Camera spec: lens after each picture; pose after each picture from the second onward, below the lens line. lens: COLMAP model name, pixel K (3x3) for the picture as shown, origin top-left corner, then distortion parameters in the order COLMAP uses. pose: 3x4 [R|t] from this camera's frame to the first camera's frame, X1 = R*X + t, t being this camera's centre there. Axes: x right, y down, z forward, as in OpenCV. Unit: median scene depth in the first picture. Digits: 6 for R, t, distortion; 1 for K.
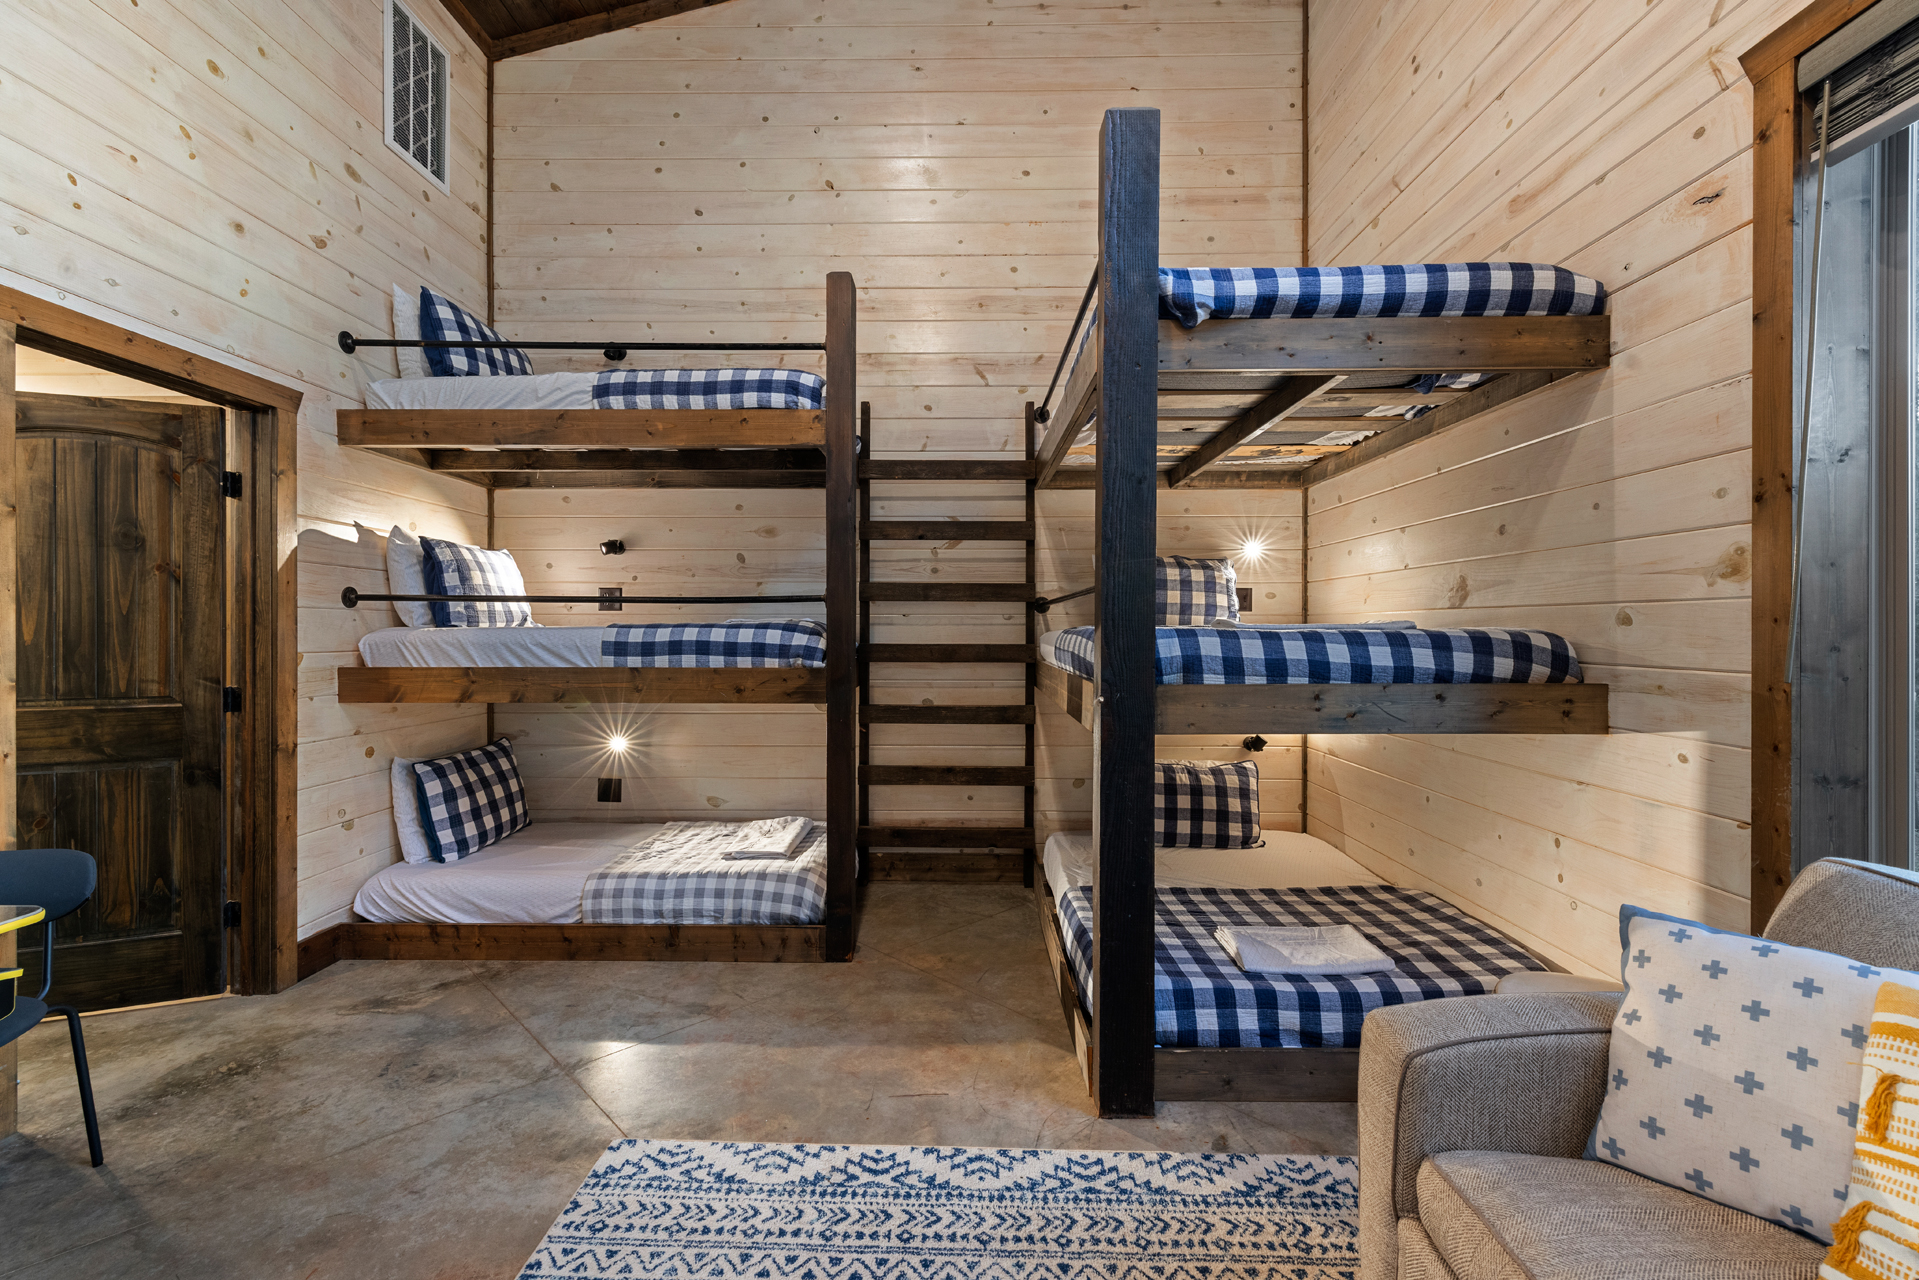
lens RADIAL K [[807.6, 0, 954.5], [0, 807.6, 635.9], [0, 0, 1]] dist [0.000545, 0.000824]
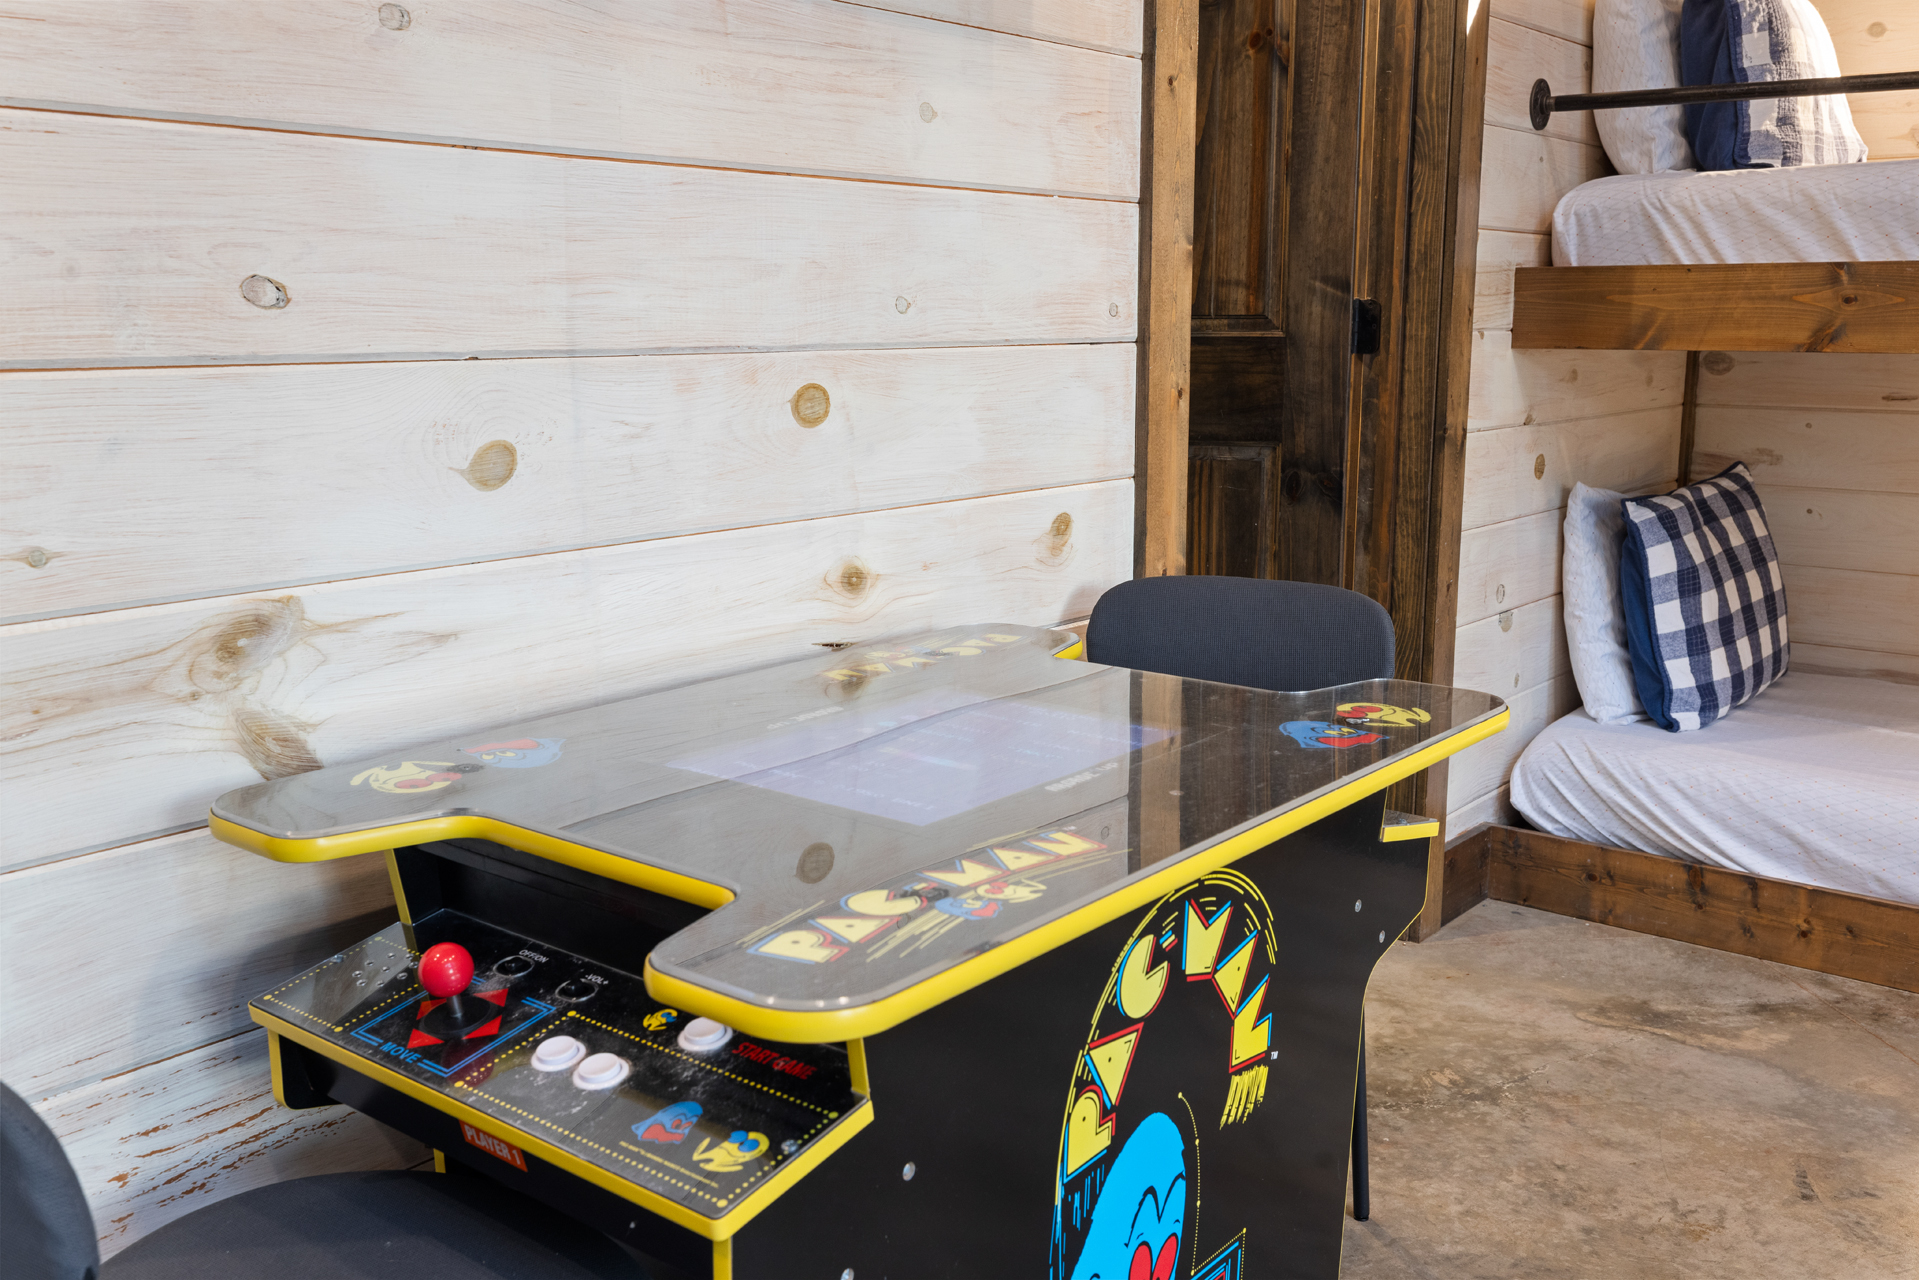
lens RADIAL K [[1739.7, 0, 956.9], [0, 1739.7, 642.9], [0, 0, 1]] dist [0.012925, 0.000000]
pose [[0.780030, 0.118885, -0.614345, -0.388650], [-0.004576, 0.982844, 0.184385, 0.066291], [0.625726, -0.141014, 0.767191, 0.043156]]
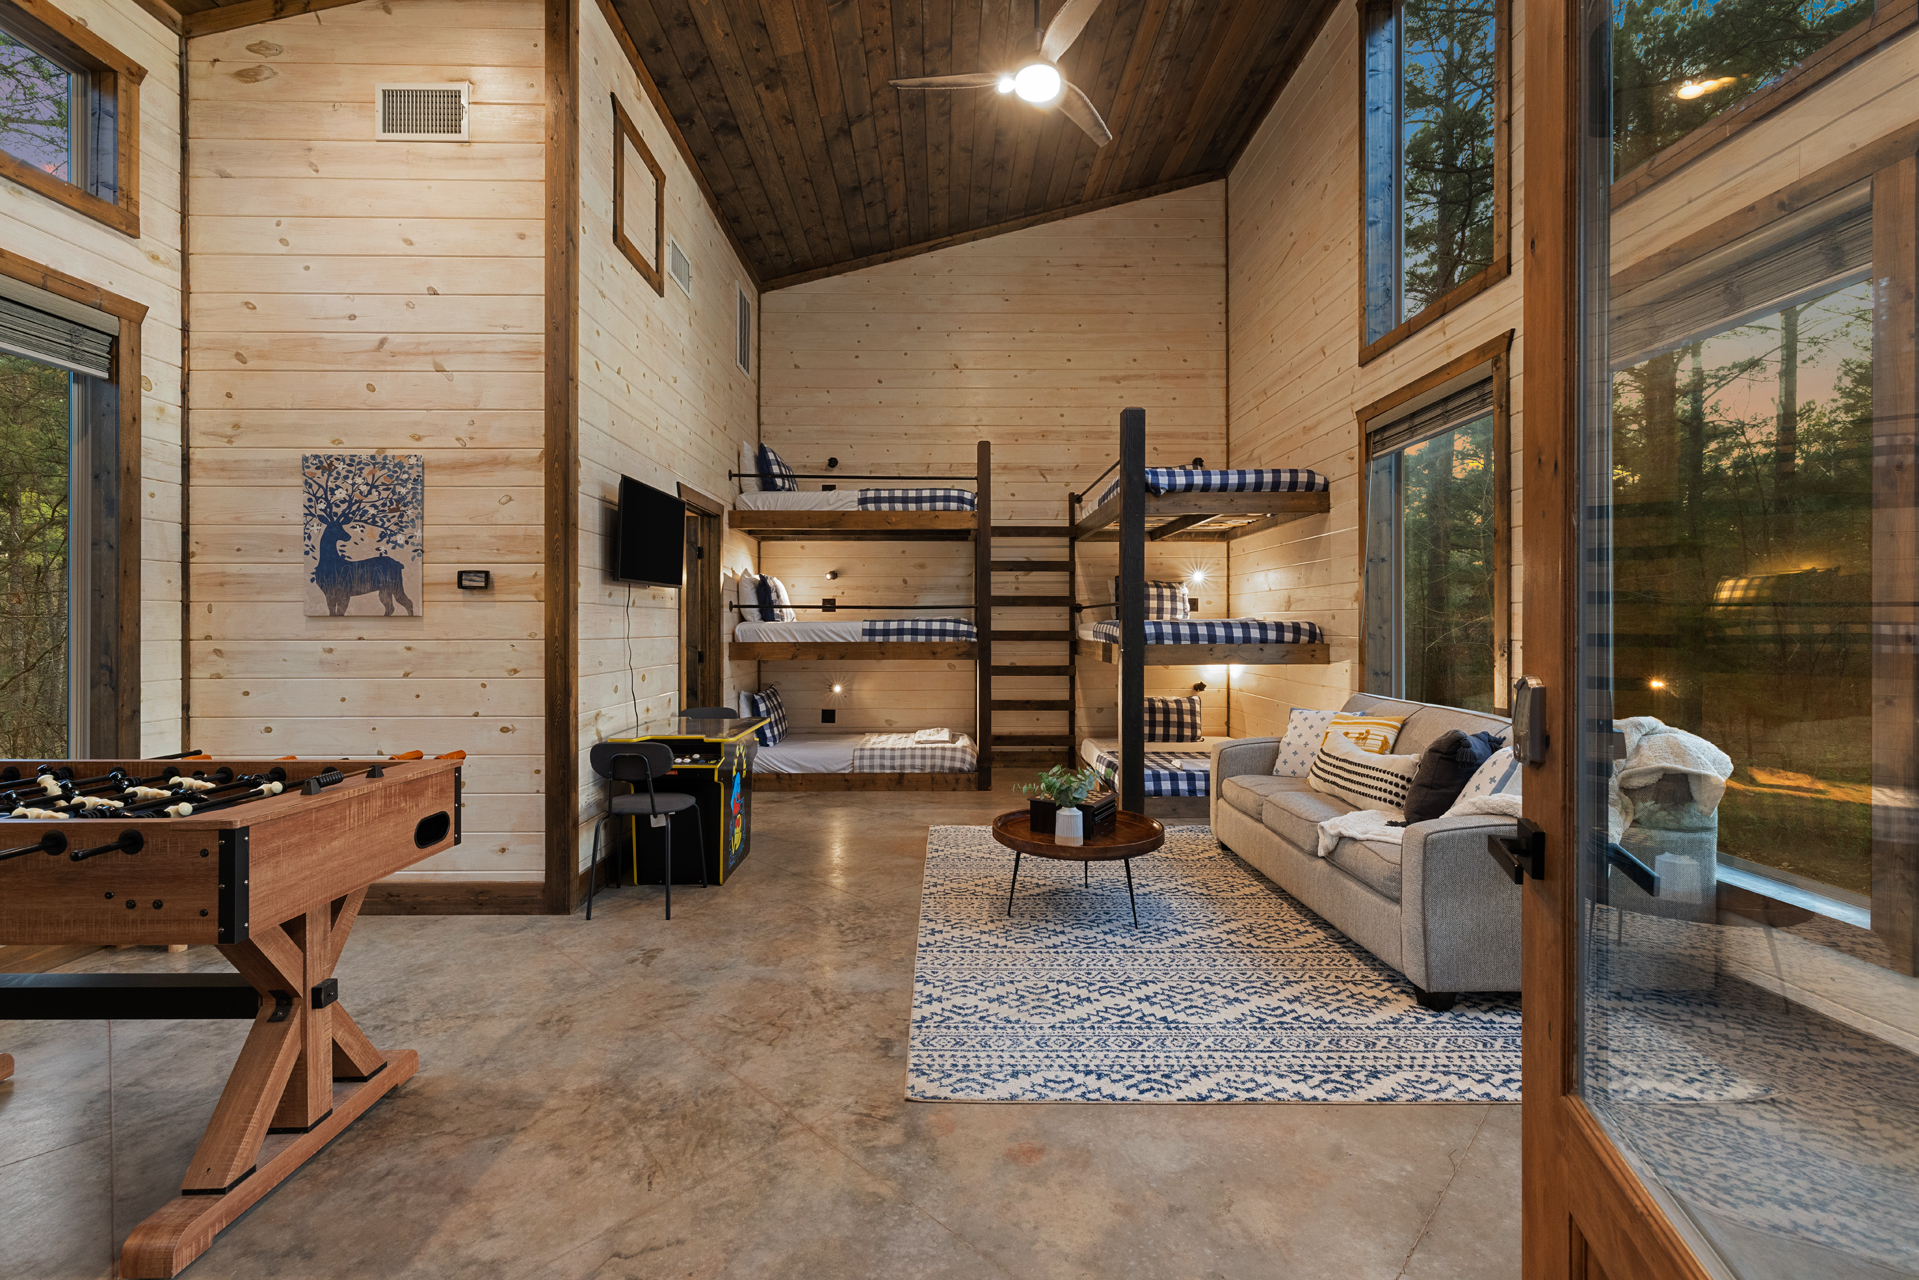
lens RADIAL K [[807.6, 0, 962.5], [0, 807.6, 631.3], [0, 0, 1]] dist [0.000545, 0.000824]
pose [[0.999670, -0.003253, 0.025478, -0.244449], [0.003219, 0.999994, 0.001372, 0.011133], [-0.025482, -0.001290, 0.999674, -0.961901]]
